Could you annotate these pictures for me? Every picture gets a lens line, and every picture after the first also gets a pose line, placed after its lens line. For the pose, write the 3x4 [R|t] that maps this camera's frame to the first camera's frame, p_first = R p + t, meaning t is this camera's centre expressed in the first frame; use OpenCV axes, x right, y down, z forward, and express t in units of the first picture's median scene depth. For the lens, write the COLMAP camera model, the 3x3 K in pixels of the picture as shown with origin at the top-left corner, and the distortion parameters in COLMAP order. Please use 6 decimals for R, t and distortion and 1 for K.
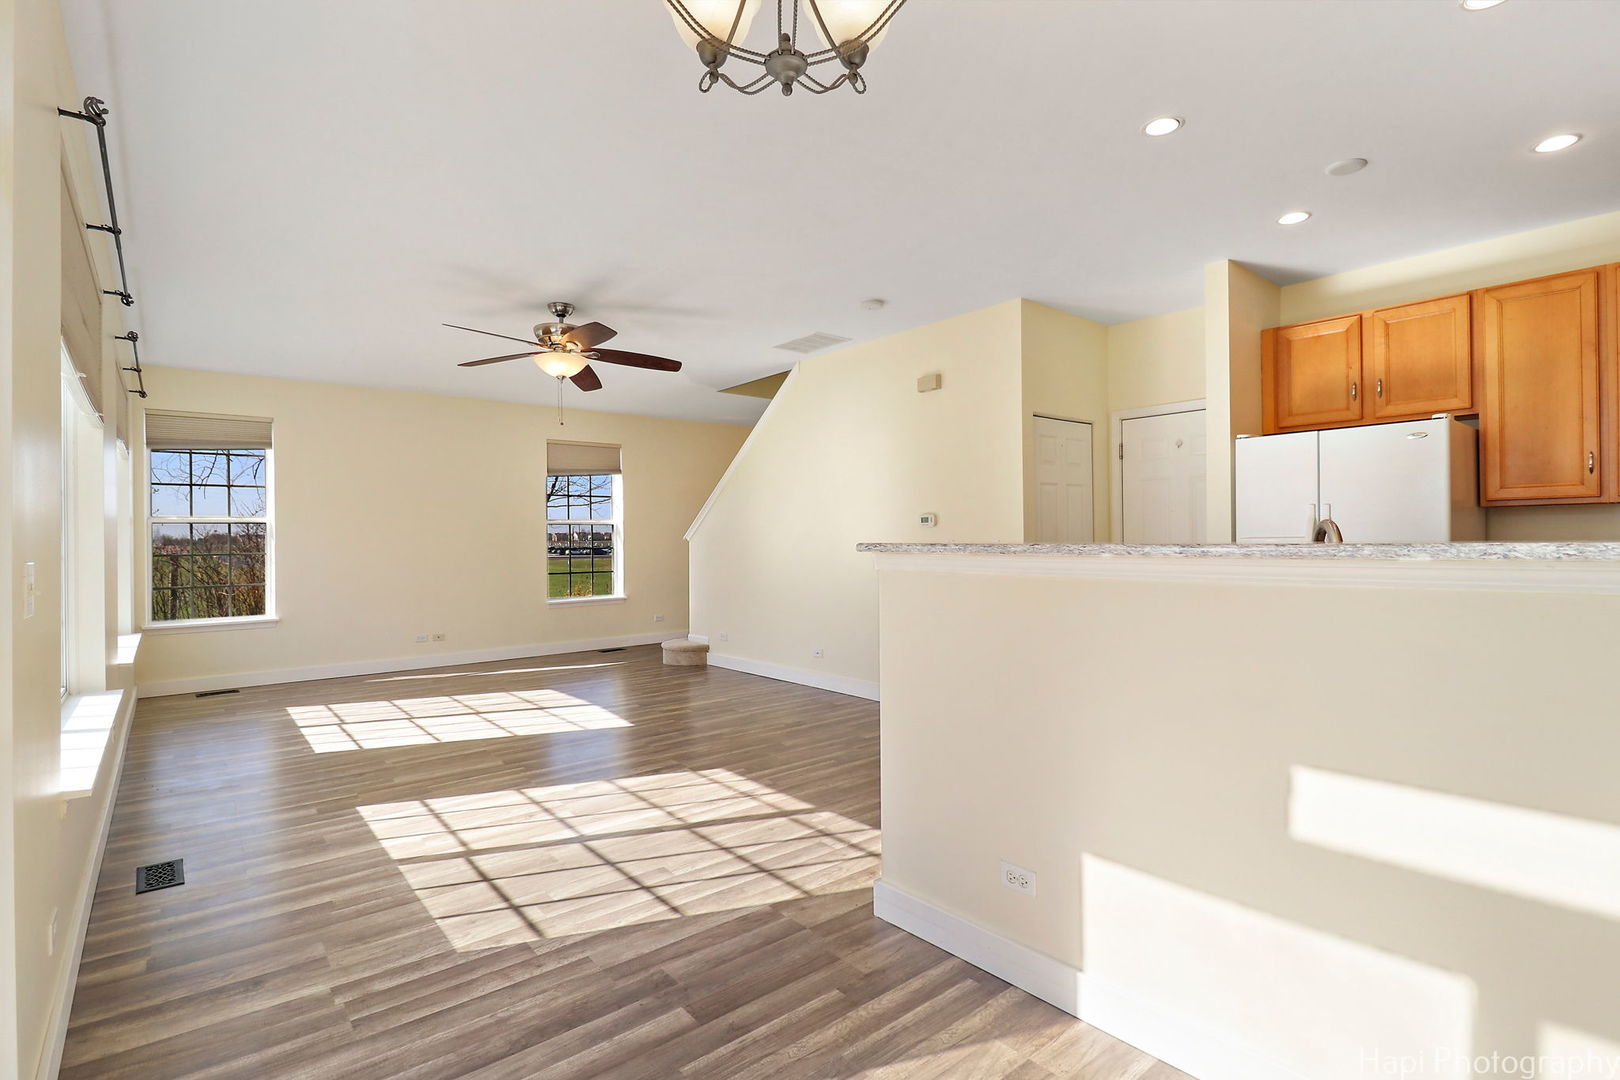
lens RADIAL K [[770.4, 0, 813.1], [0, 770.4, 534.3], [0, 0, 1]] dist [0.001722, -0.017749]
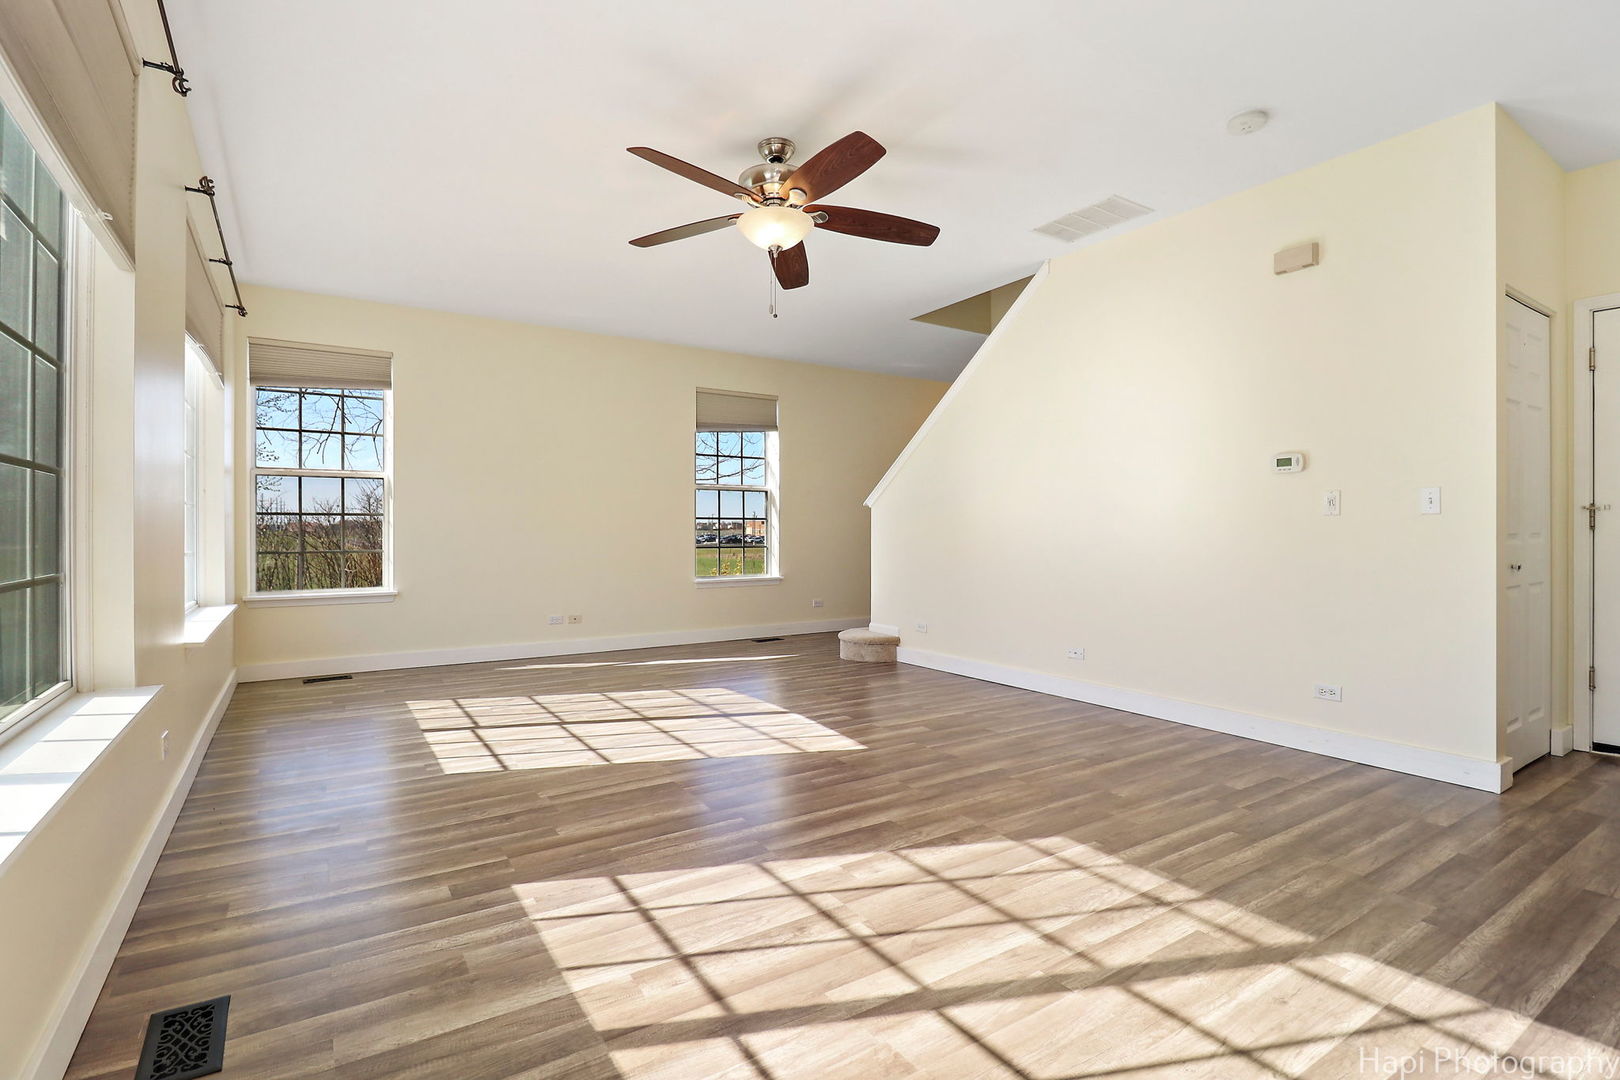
lens RADIAL K [[769.7, 0, 803.0], [0, 769.7, 540.0], [0, 0, 1]] dist [0.000975, -0.013585]
pose [[0.992126, 0.012846, -0.124581, -0.214854], [-0.010851, 0.999802, 0.016683, 0.048976], [0.124770, -0.015200, 0.992069, 0.311682]]
